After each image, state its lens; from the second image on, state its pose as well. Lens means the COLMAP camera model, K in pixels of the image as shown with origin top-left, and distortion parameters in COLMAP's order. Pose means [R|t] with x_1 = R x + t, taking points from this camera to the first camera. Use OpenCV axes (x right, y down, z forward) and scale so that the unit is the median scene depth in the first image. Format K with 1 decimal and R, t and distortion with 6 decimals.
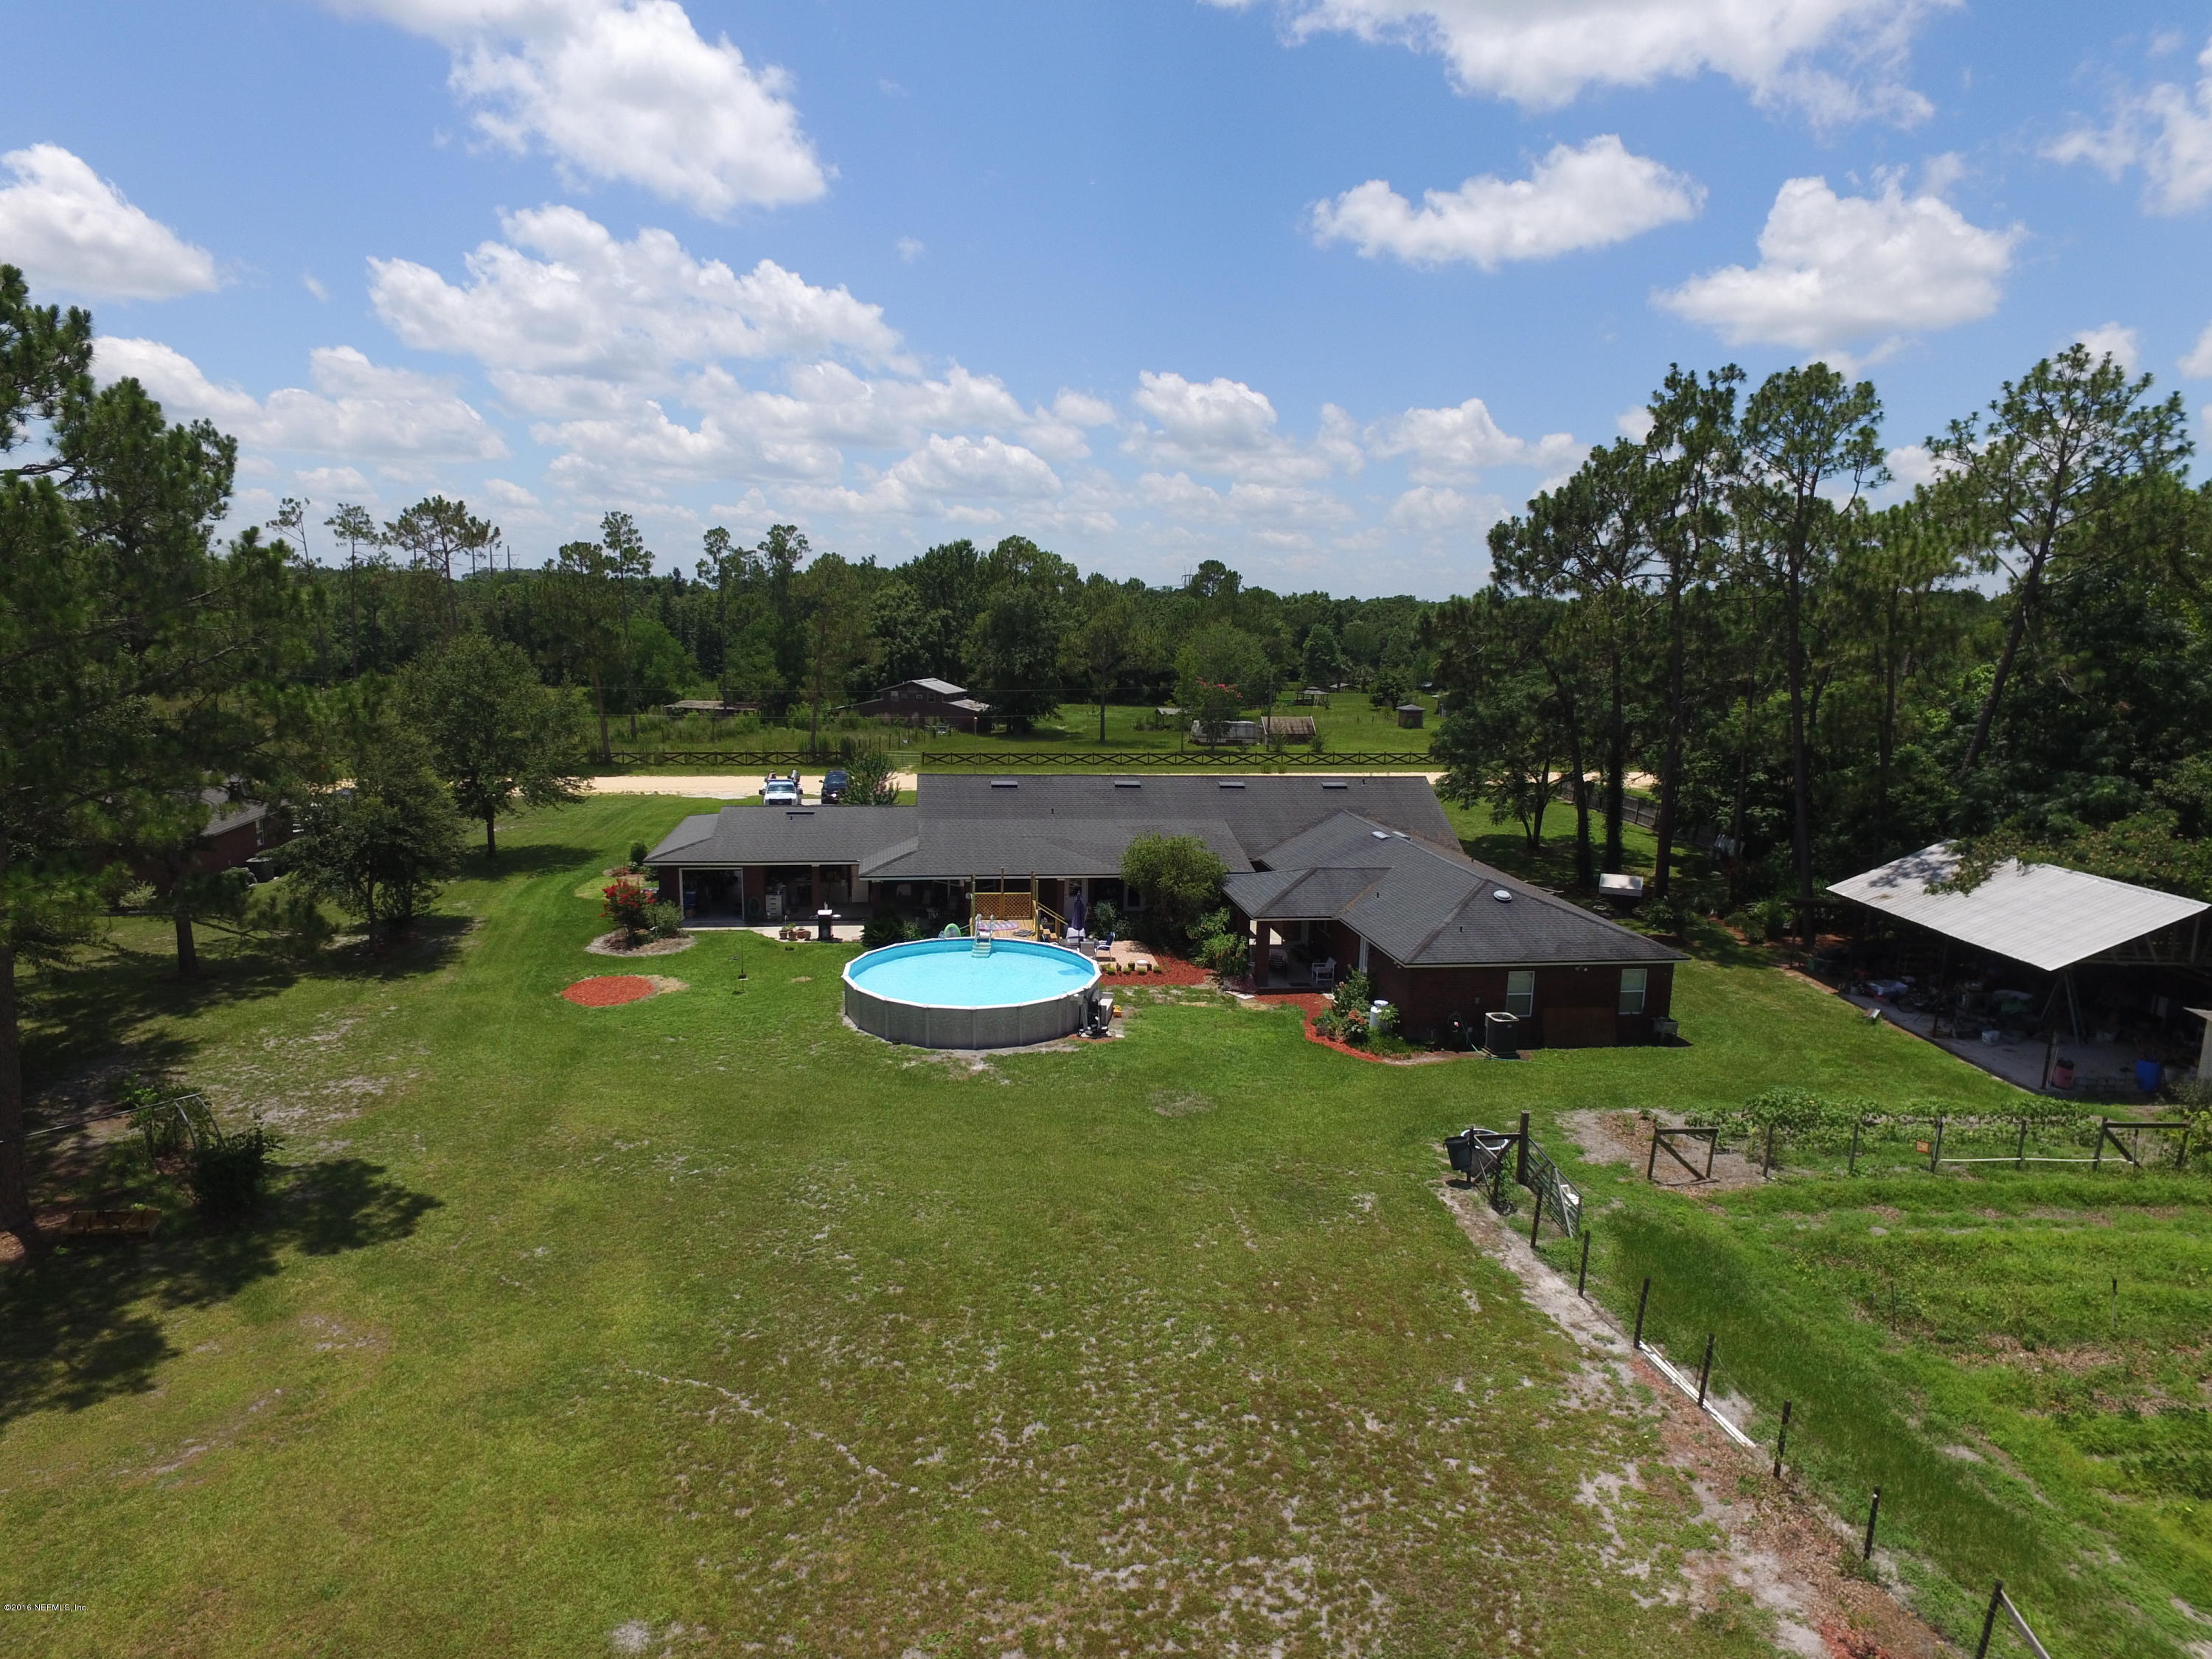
lens RADIAL K [[1311.0, 0, 1108.8], [0, 1311.0, 751.6], [0, 0, 1]] dist [-0.011908, 0.016100]
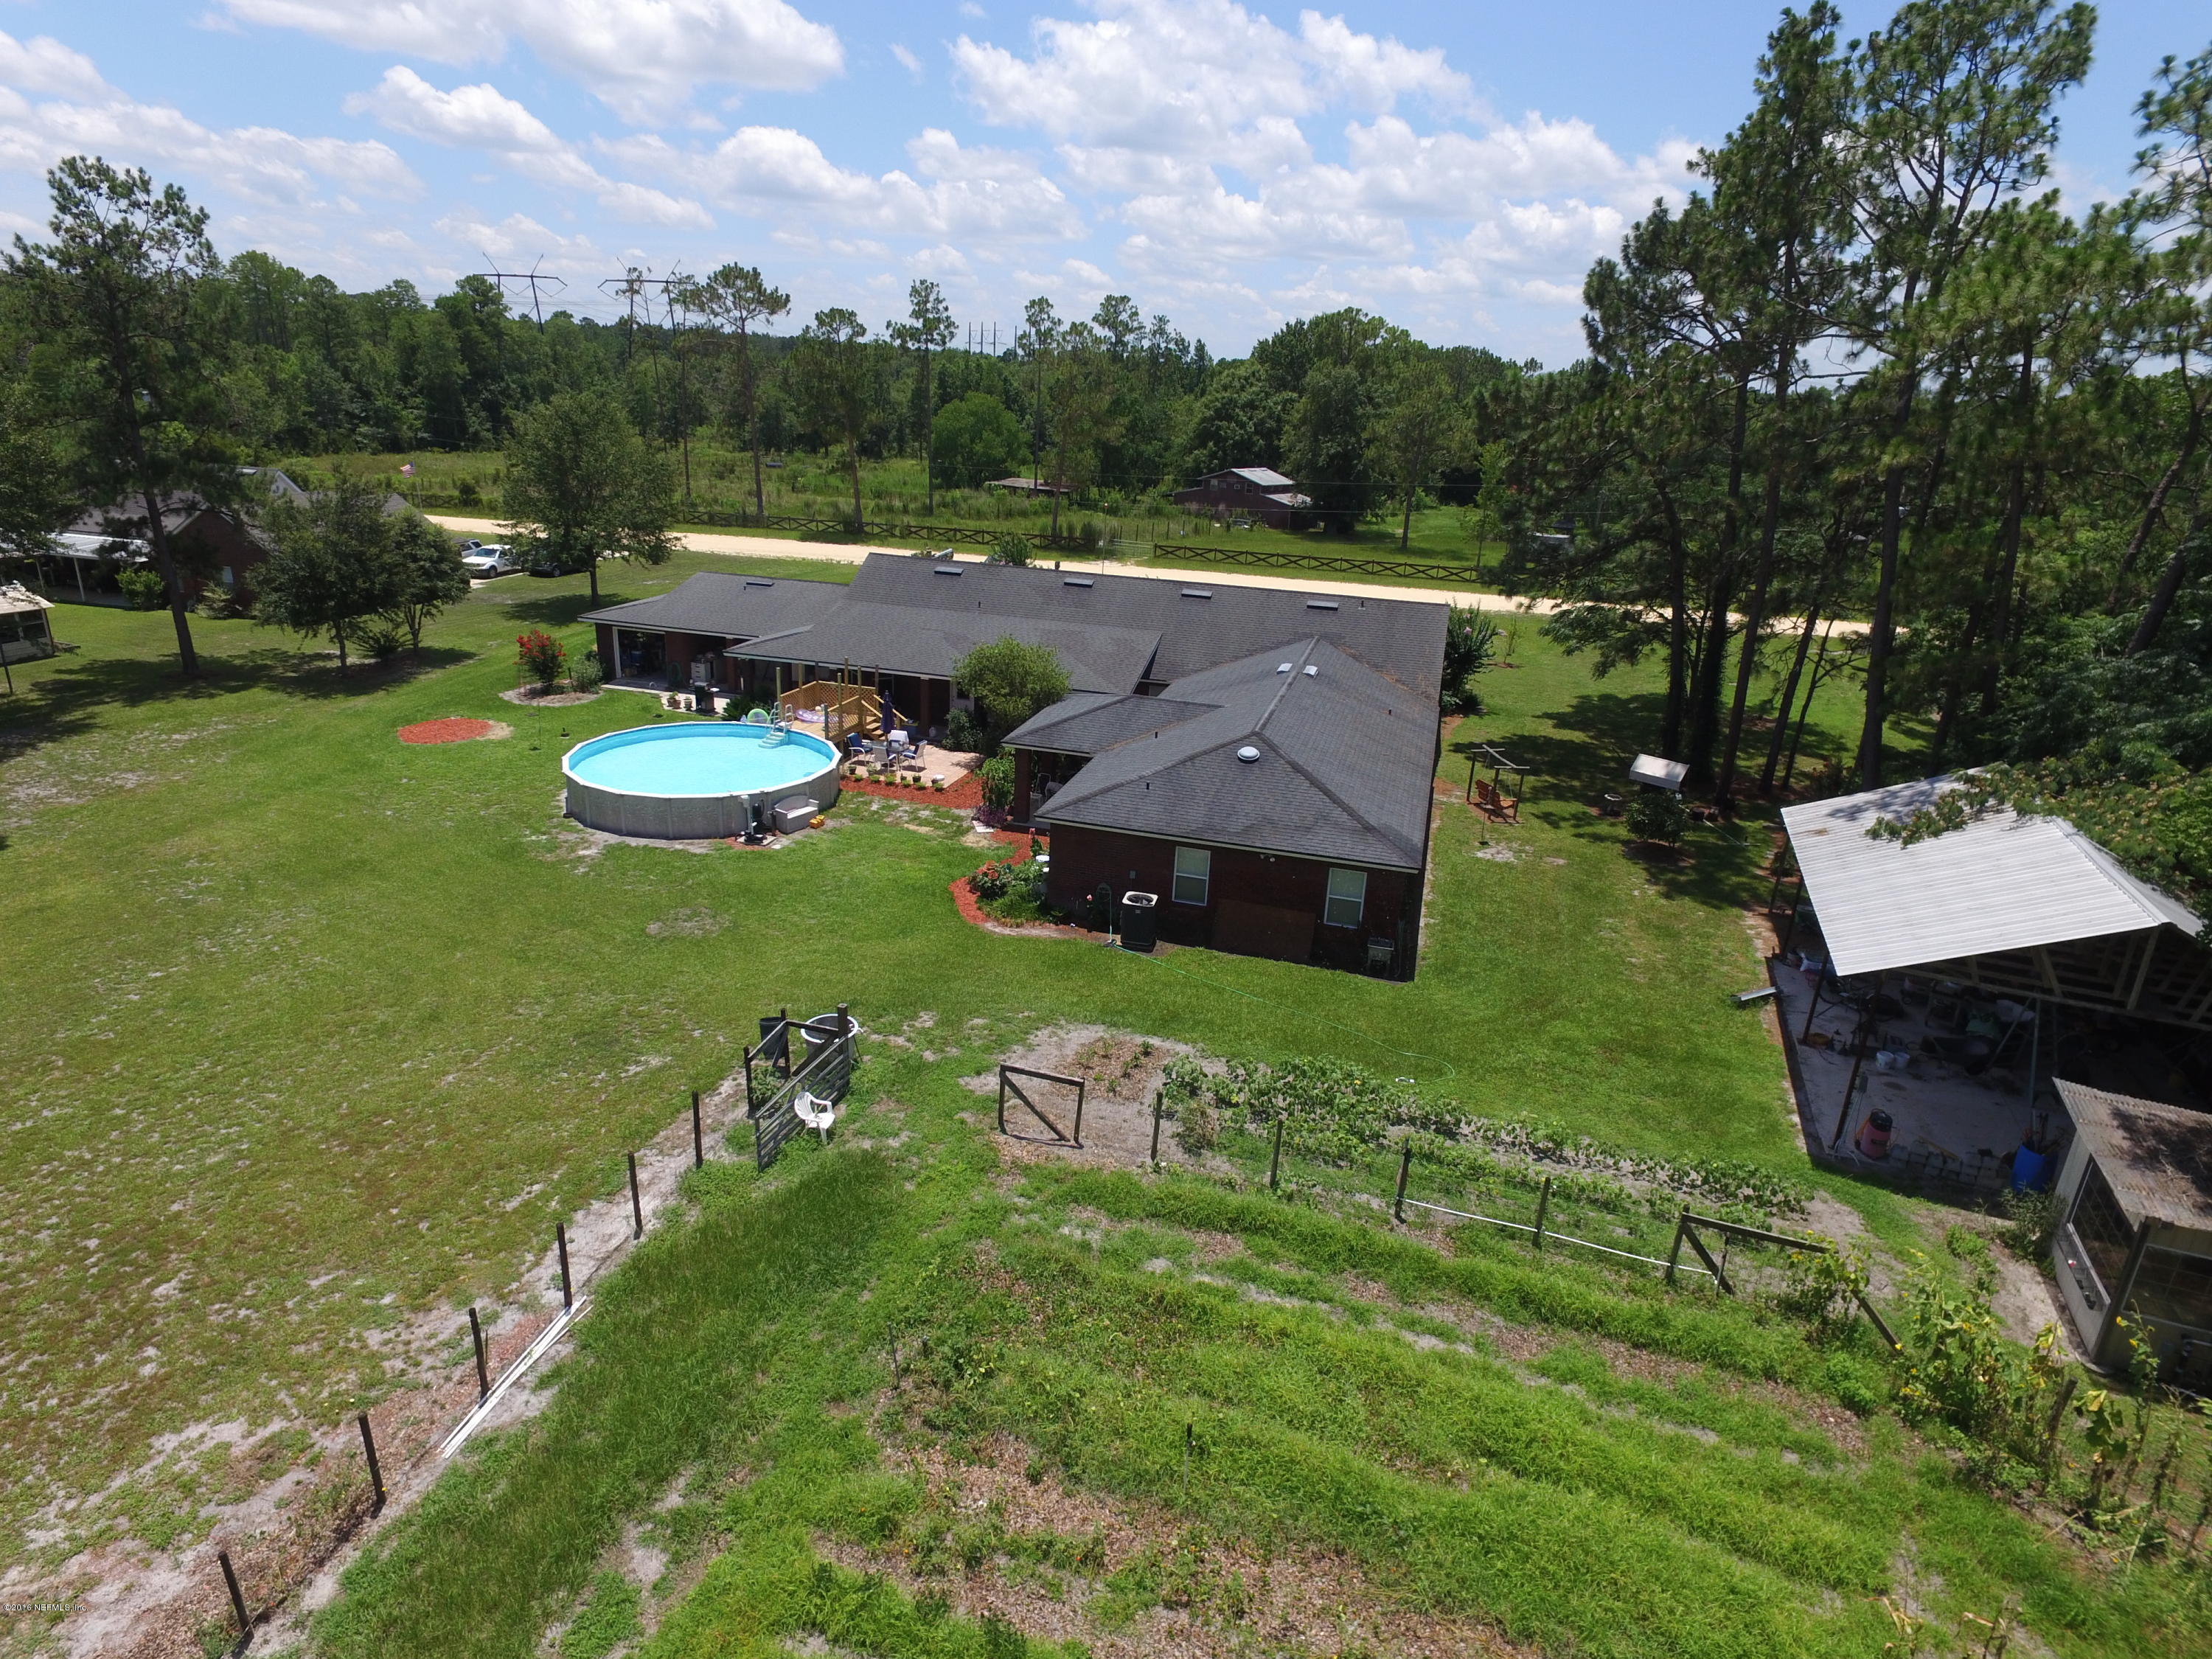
lens RADIAL K [[1293.1, 0, 1098.2], [0, 1293.1, 828.7], [0, 0, 1]] dist [-0.014594, 0.011638]
pose [[0.909298, 0.154890, -0.386246, 0.405788], [-0.070326, 0.971997, 0.224221, -0.010448], [0.410160, -0.176721, 0.894728, 0.203899]]
